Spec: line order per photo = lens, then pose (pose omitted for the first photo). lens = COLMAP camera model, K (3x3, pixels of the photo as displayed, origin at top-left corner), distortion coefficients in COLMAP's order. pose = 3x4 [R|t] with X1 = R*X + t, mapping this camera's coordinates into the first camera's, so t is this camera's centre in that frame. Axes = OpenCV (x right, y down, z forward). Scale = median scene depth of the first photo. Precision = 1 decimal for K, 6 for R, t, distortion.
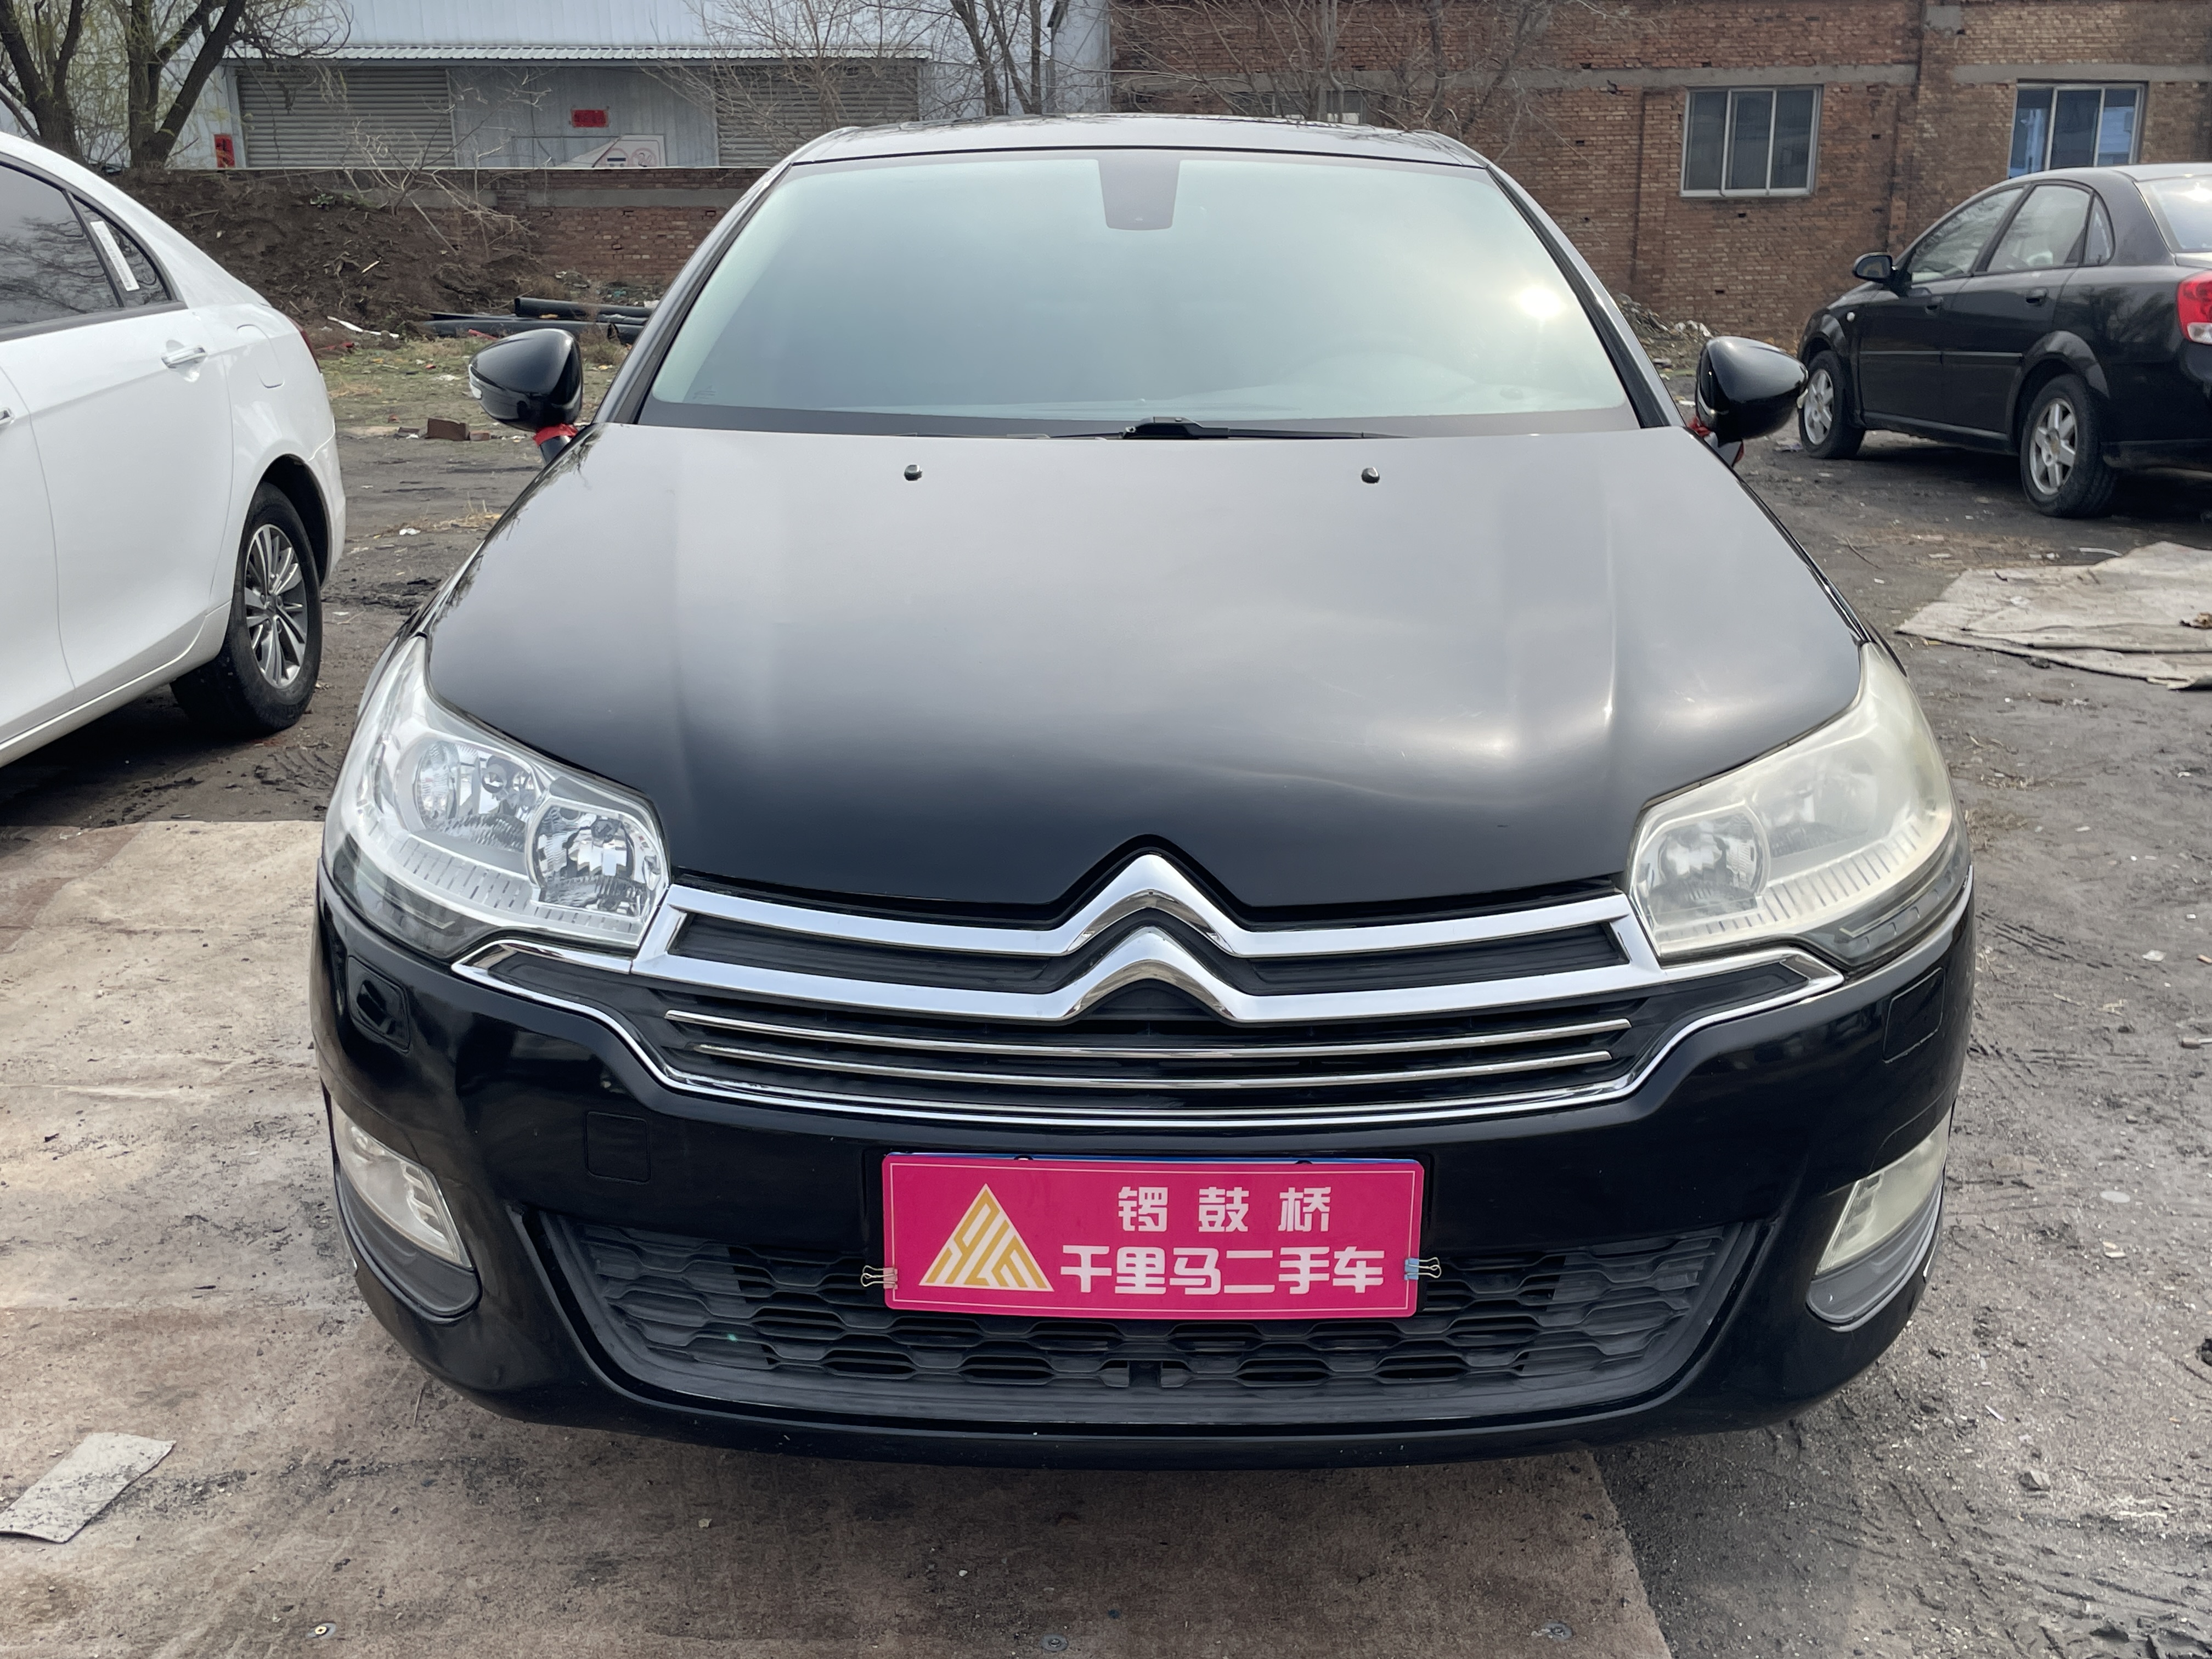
lens RADIAL K [[2279.1, 0, 1106.0], [0, 2279.1, 829.5], [0, 0, 1]] dist [0.060688, -0.024965]
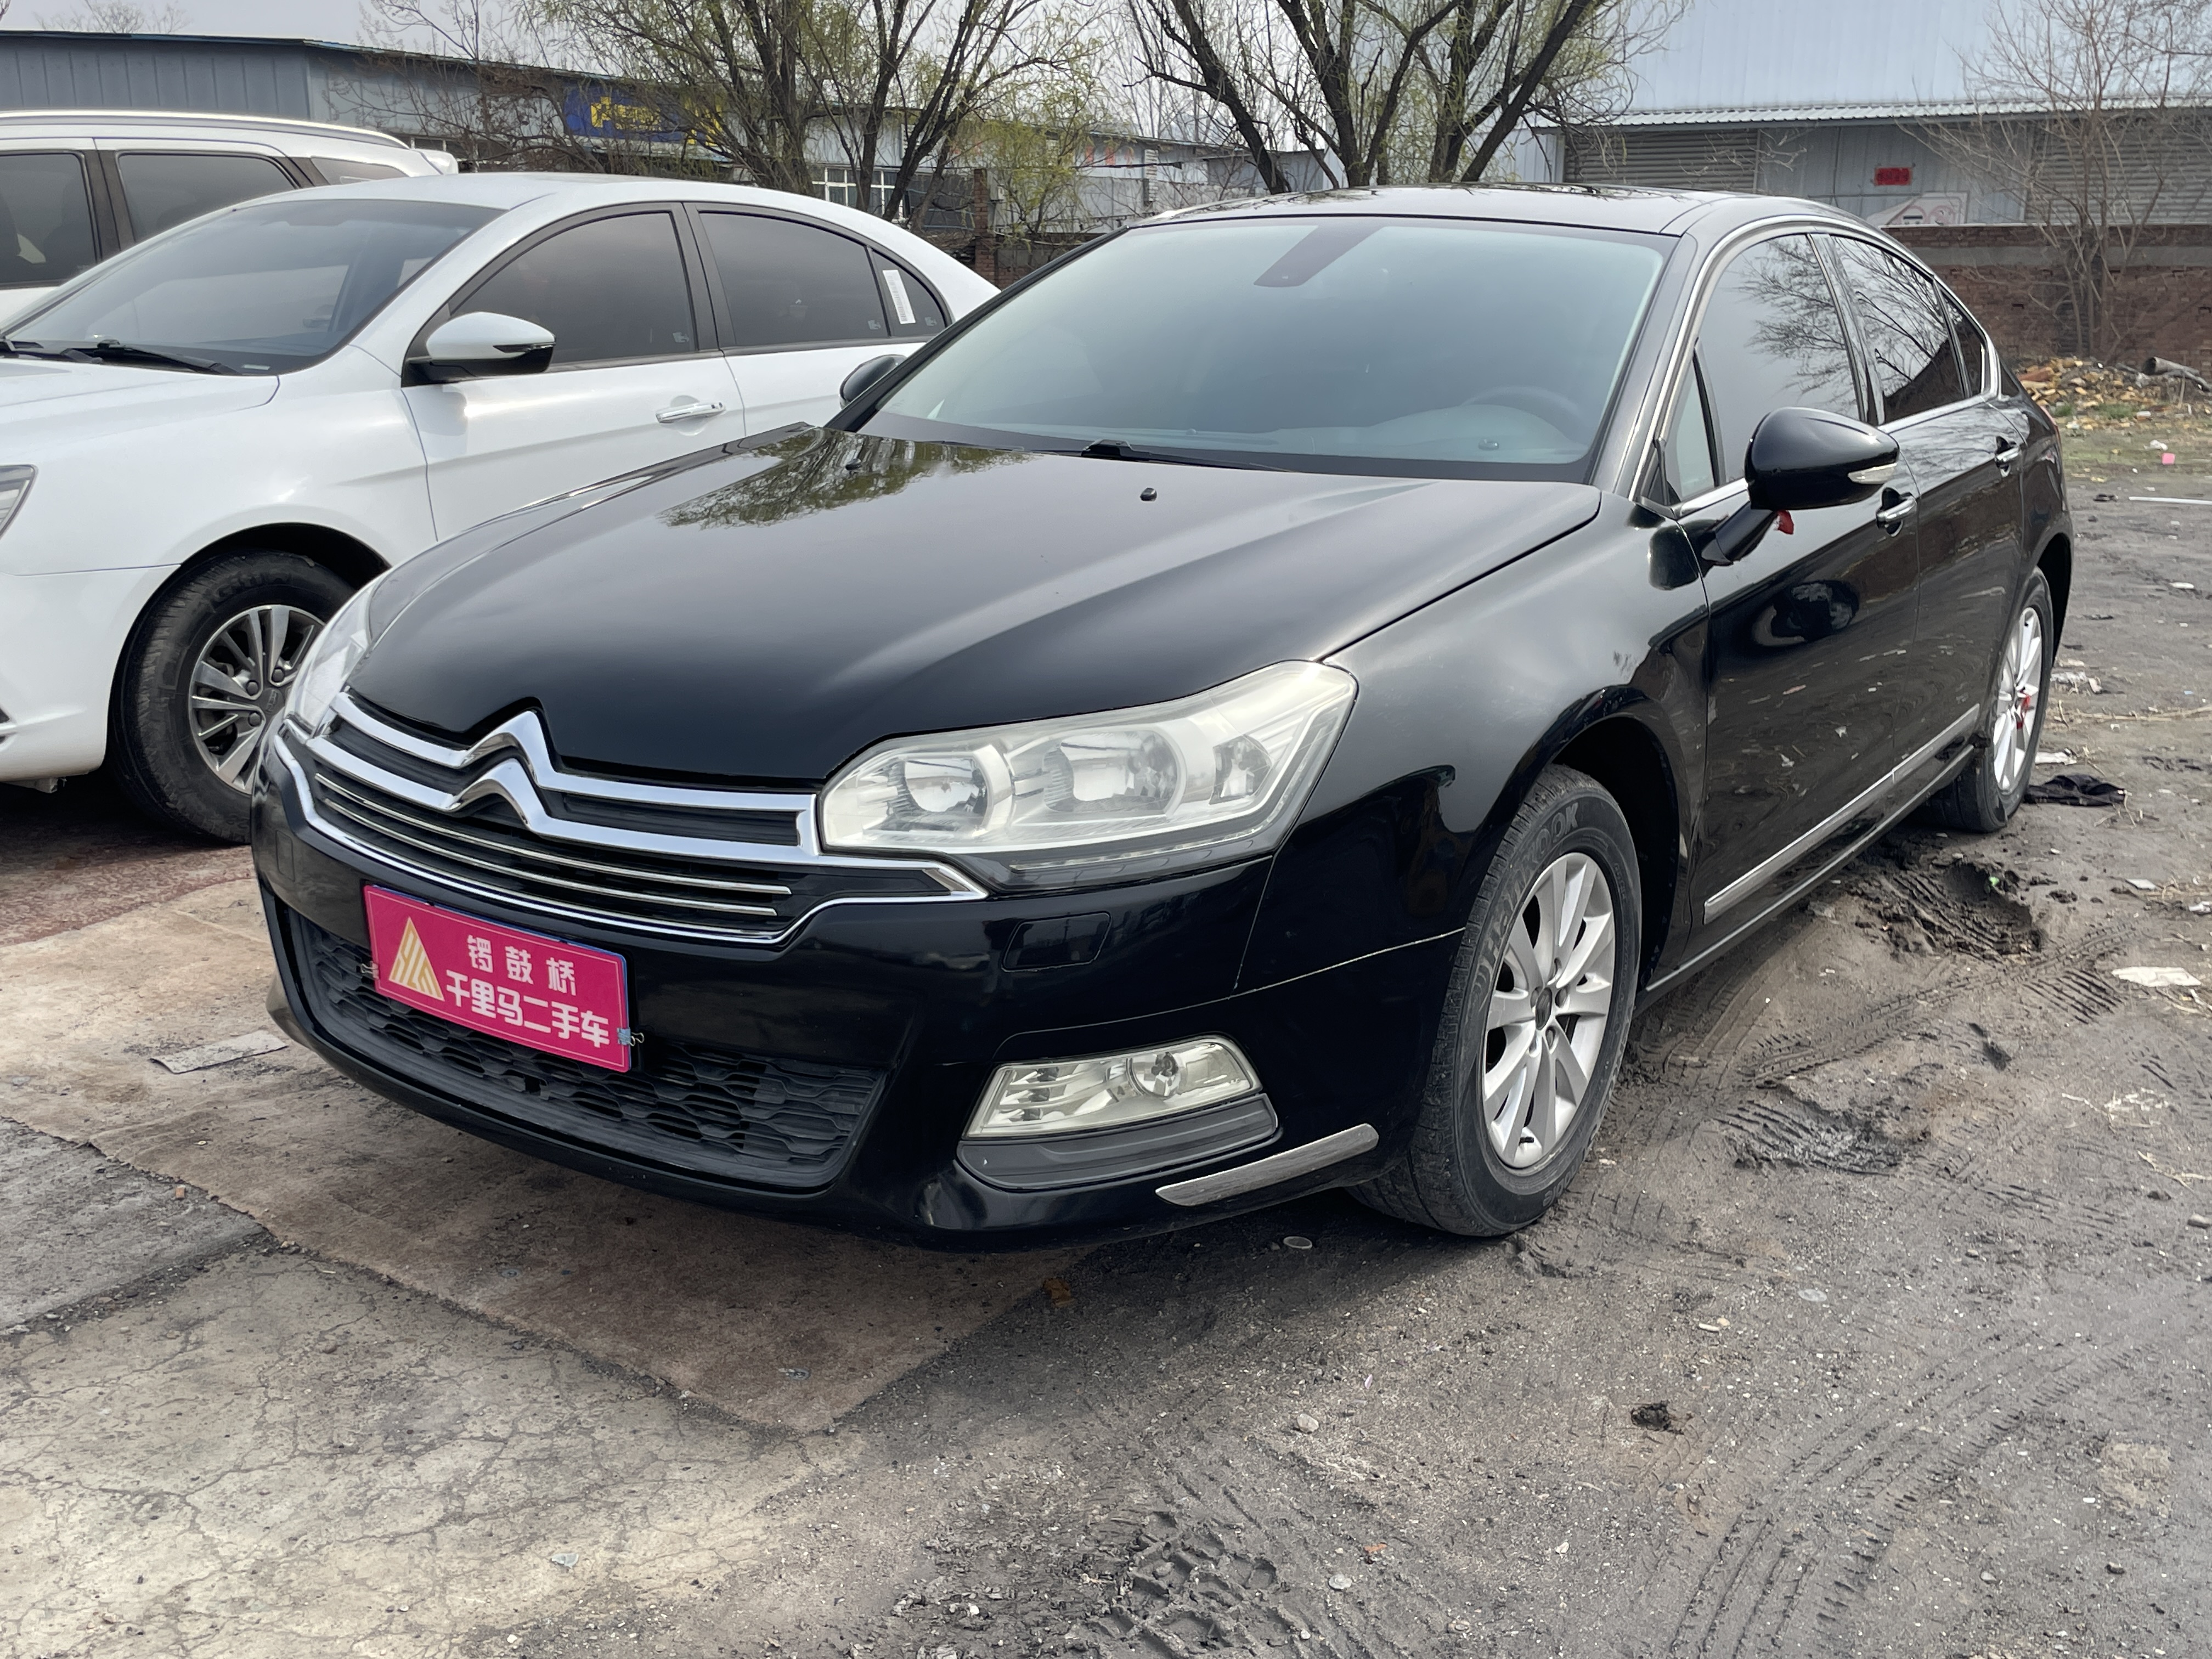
lens RADIAL K [[2232.4, 0, 1111.3], [0, 2232.4, 880.4], [0, 0, 1]] dist [0.064426, -0.005009]
pose [[0.827388, 0.170600, -0.535093, 1.076061], [-0.169347, 0.984187, 0.051930, -0.018808], [0.535491, 0.047650, 0.843195, 0.022765]]
